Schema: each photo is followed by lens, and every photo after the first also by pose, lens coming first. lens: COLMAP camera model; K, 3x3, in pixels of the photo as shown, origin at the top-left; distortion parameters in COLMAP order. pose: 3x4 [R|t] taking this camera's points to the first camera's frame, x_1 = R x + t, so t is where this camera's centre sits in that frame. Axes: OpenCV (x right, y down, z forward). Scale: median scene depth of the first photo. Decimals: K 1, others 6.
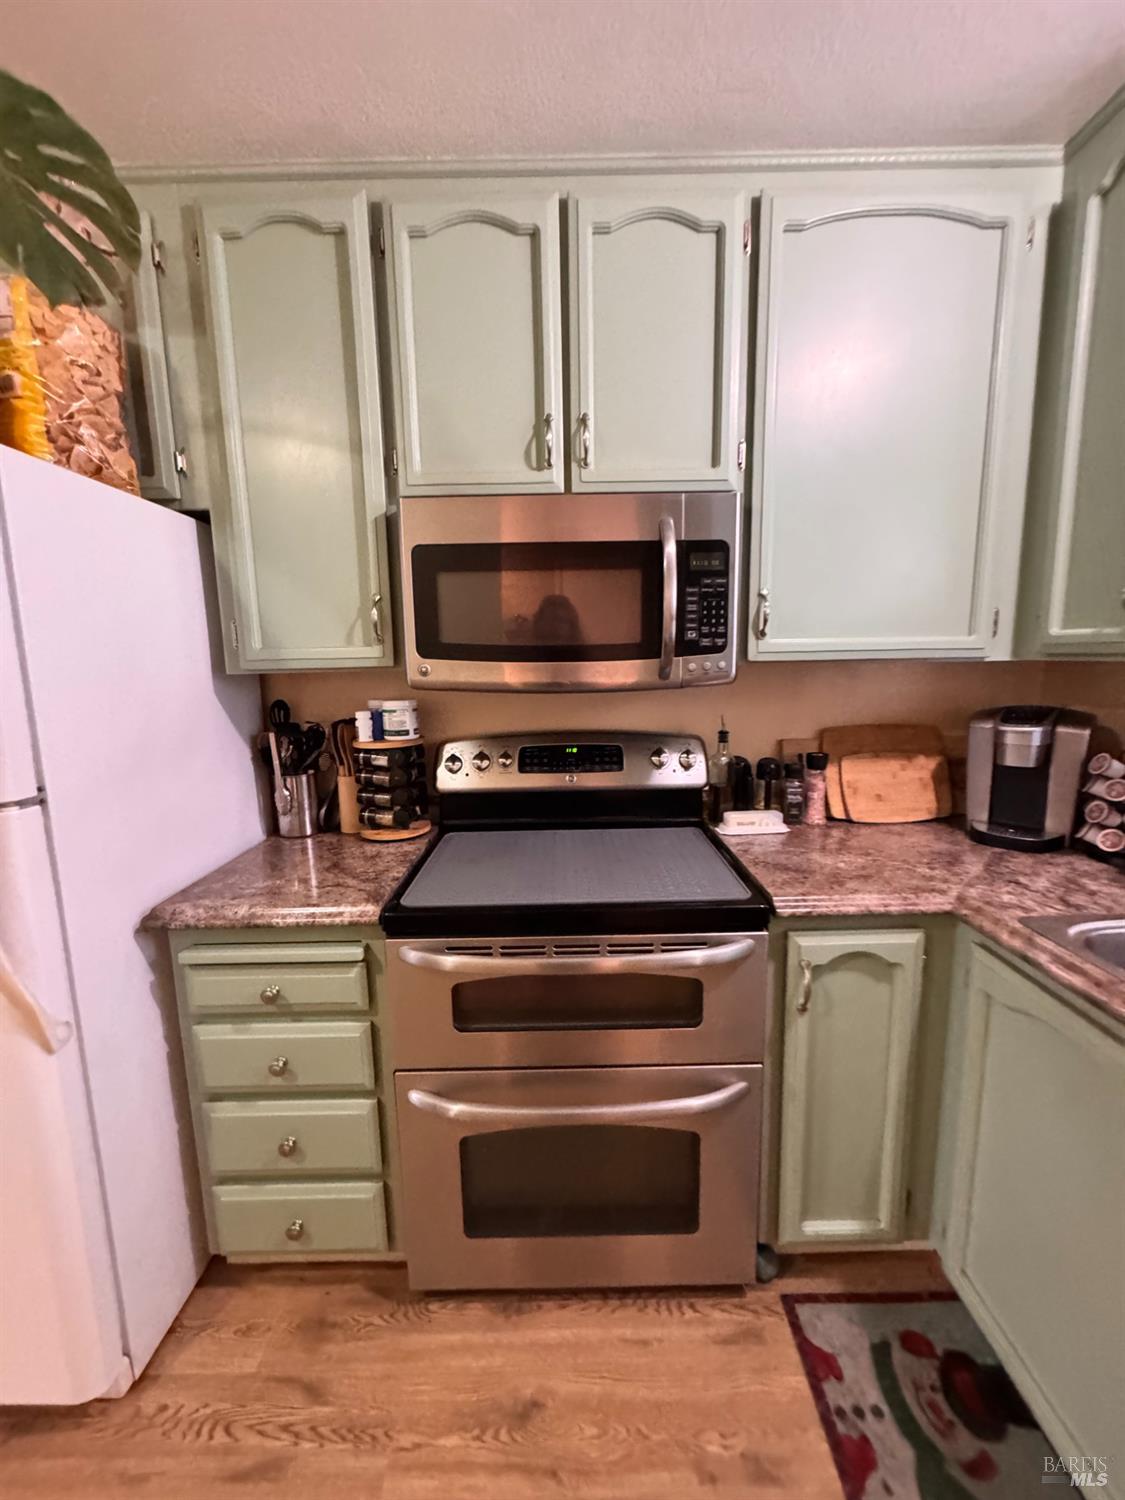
lens RADIAL K [[600.2, 0, 562.5], [0, 600.2, 750.0], [0, 0, 1]] dist [-0.001105, -0.000069]
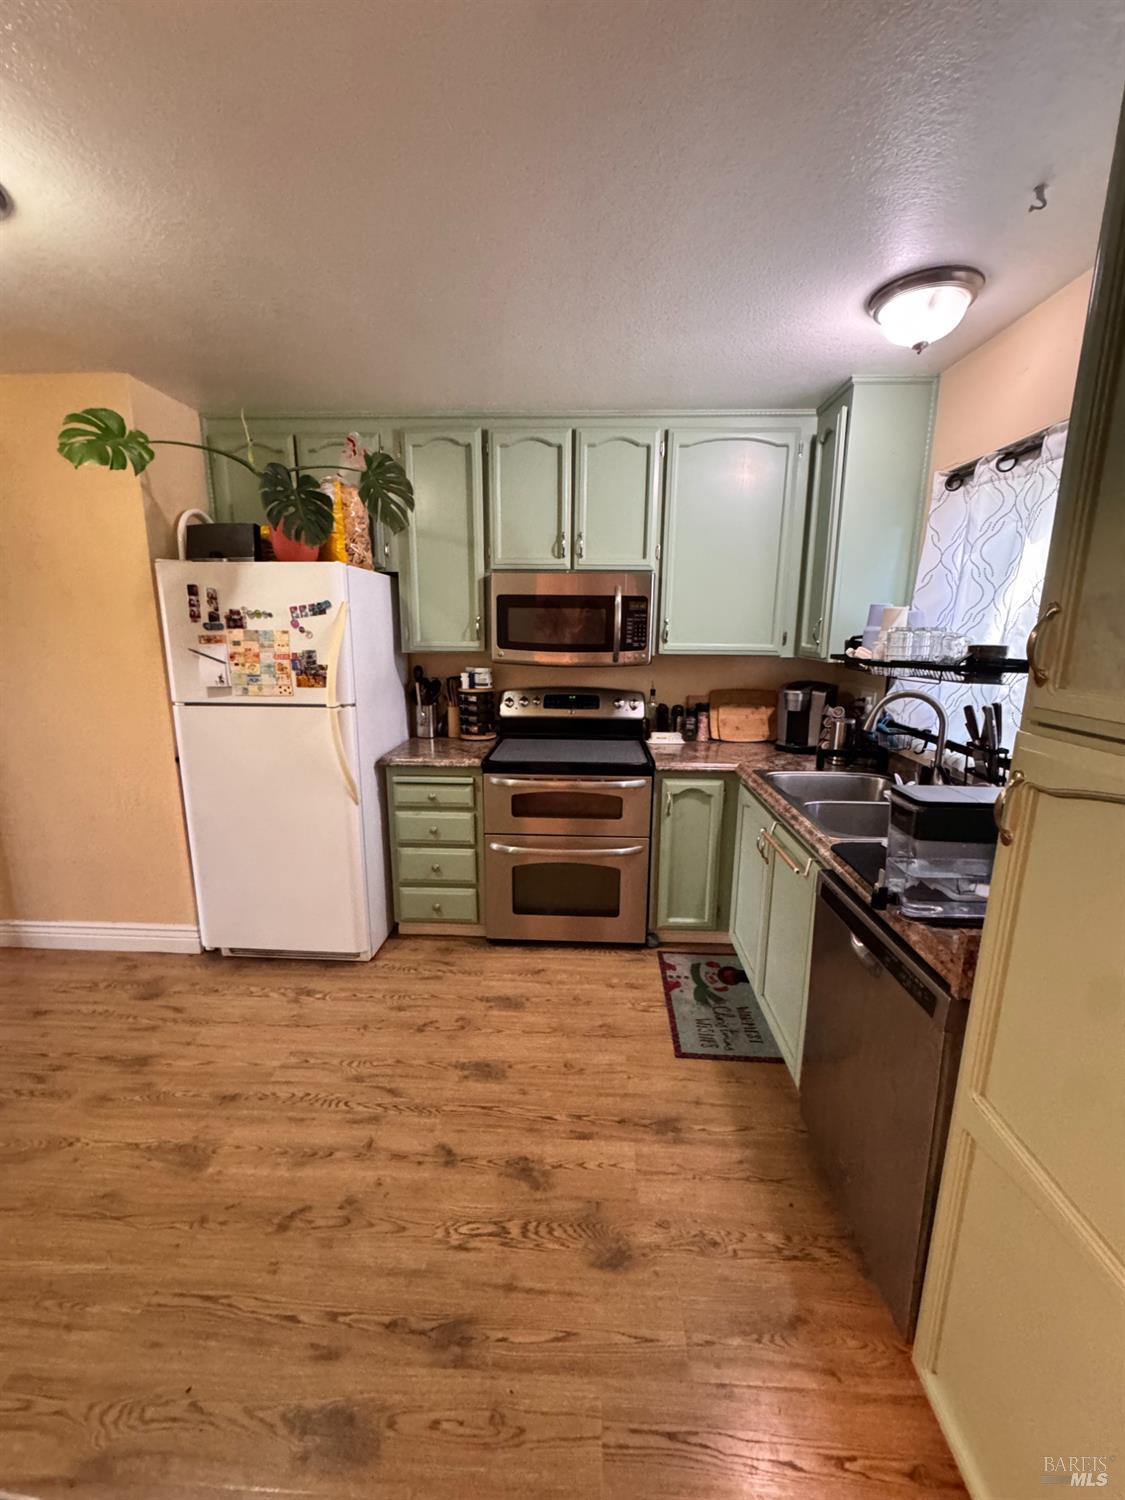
lens RADIAL K [[605.8, 0, 562.5], [0, 605.8, 750.0], [0, 0, 1]] dist [0.000832, 0.000006]
pose [[0.998657, 0.035894, -0.037354, 0.076007], [-0.033790, 0.997886, 0.055506, 0.075173], [0.039267, -0.054169, 0.997759, -1.106323]]
